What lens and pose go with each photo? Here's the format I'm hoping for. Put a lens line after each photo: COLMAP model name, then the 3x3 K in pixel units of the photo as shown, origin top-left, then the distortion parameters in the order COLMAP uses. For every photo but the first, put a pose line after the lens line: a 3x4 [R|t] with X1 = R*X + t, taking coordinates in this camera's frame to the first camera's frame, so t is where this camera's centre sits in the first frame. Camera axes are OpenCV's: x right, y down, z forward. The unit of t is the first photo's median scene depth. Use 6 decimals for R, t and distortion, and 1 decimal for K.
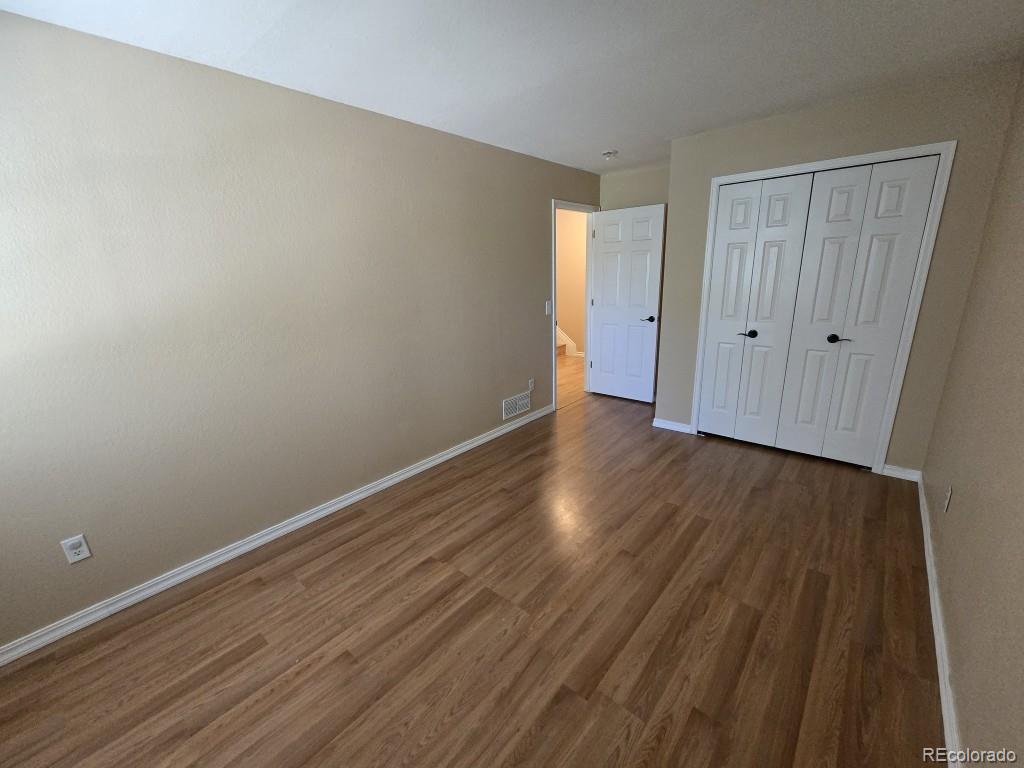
lens RADIAL K [[421.9, 0, 507.8], [0, 421.9, 384.6], [0, 0, 1]] dist [0.000306, -0.000037]
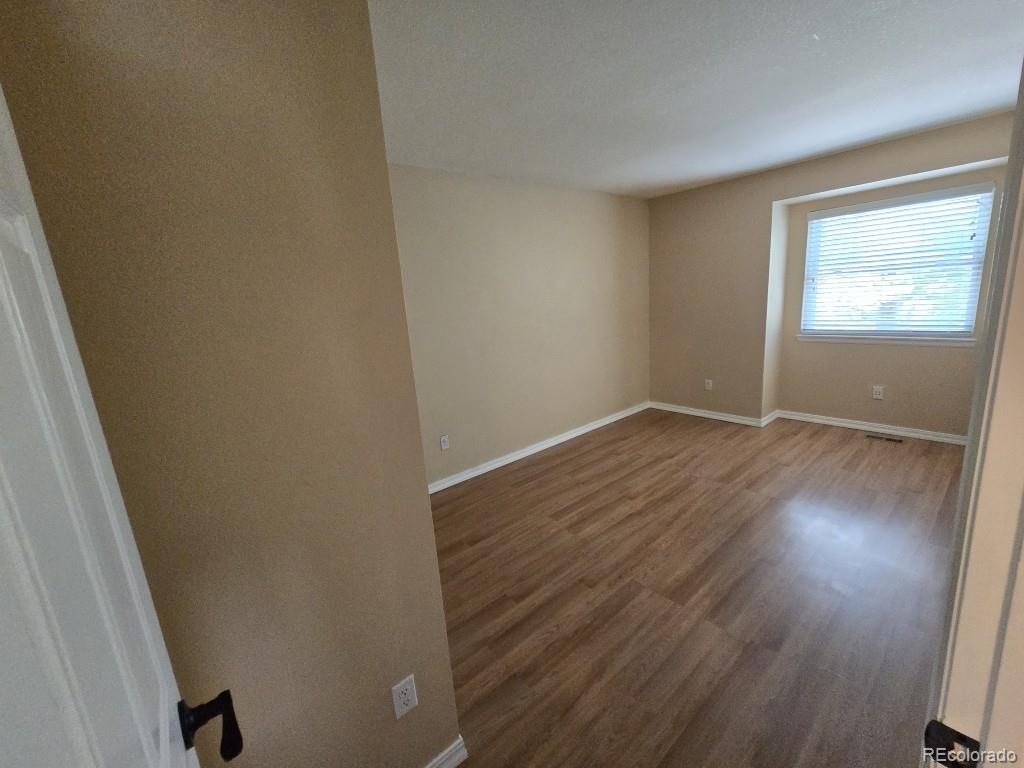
lens RADIAL K [[421.9, 0, 507.8], [0, 421.9, 384.6], [0, 0, 1]] dist [0.000306, -0.000037]
pose [[-0.981645, 0.072609, 0.176356, 0.469274], [0.146441, 0.879359, 0.453081, -0.701274], [-0.122182, 0.470591, -0.873851, 2.416872]]
